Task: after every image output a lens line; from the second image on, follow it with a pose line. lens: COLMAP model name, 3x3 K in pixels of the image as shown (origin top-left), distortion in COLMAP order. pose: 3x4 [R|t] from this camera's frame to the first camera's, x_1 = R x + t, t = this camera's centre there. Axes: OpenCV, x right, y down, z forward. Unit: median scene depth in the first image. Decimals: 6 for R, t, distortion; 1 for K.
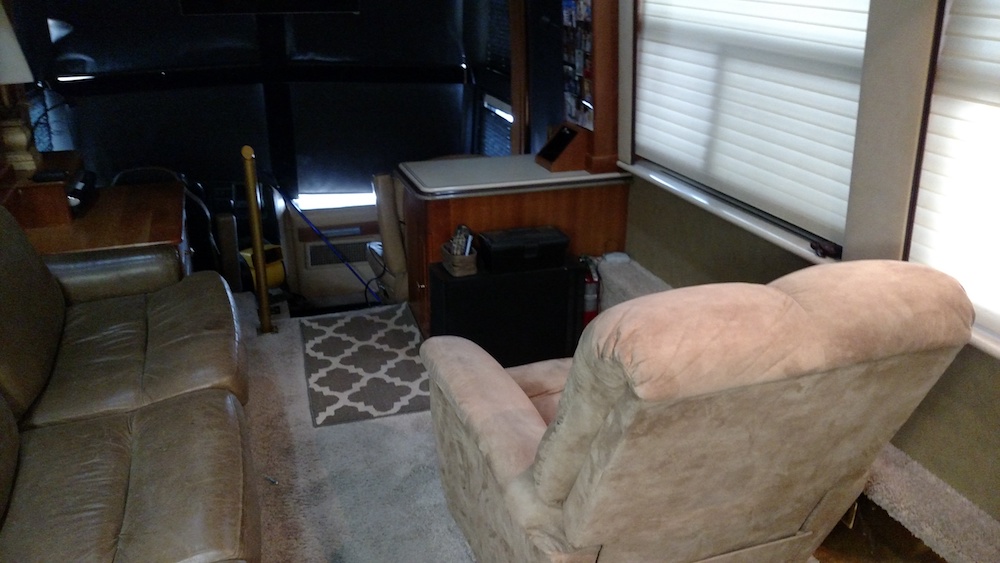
lens RADIAL K [[794.2, 0, 500.0], [0, 794.2, 281.5], [0, 0, 1]] dist [0.074544, -0.207205]
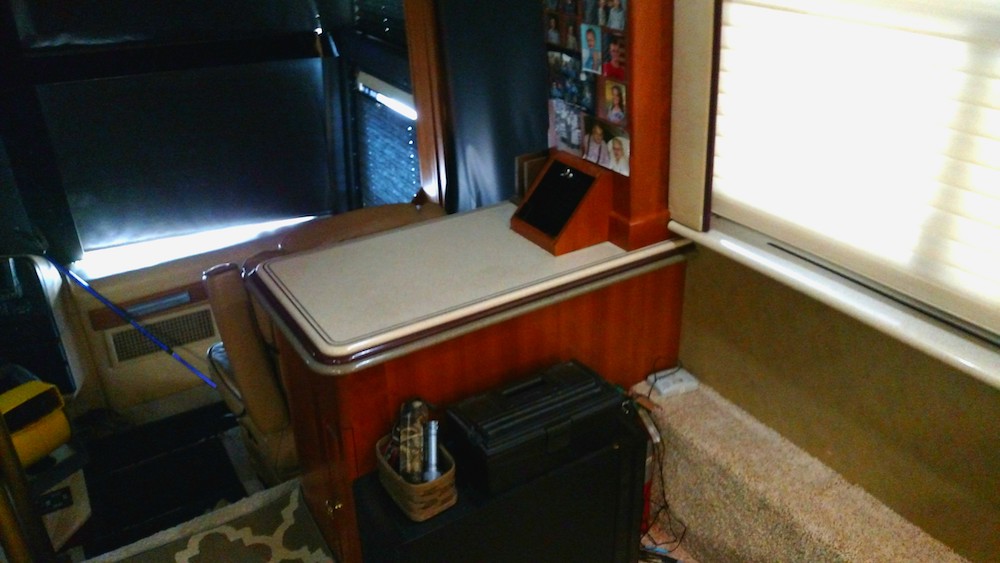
lens RADIAL K [[823.6, 0, 519.4], [0, 823.6, 276.8], [0, 0, 1]] dist [0.065162, -0.154602]
pose [[0.972735, -0.130049, 0.192026, -0.066293], [0.115451, 0.989636, 0.085393, -0.170207], [-0.201141, -0.060895, 0.977668, 0.449540]]
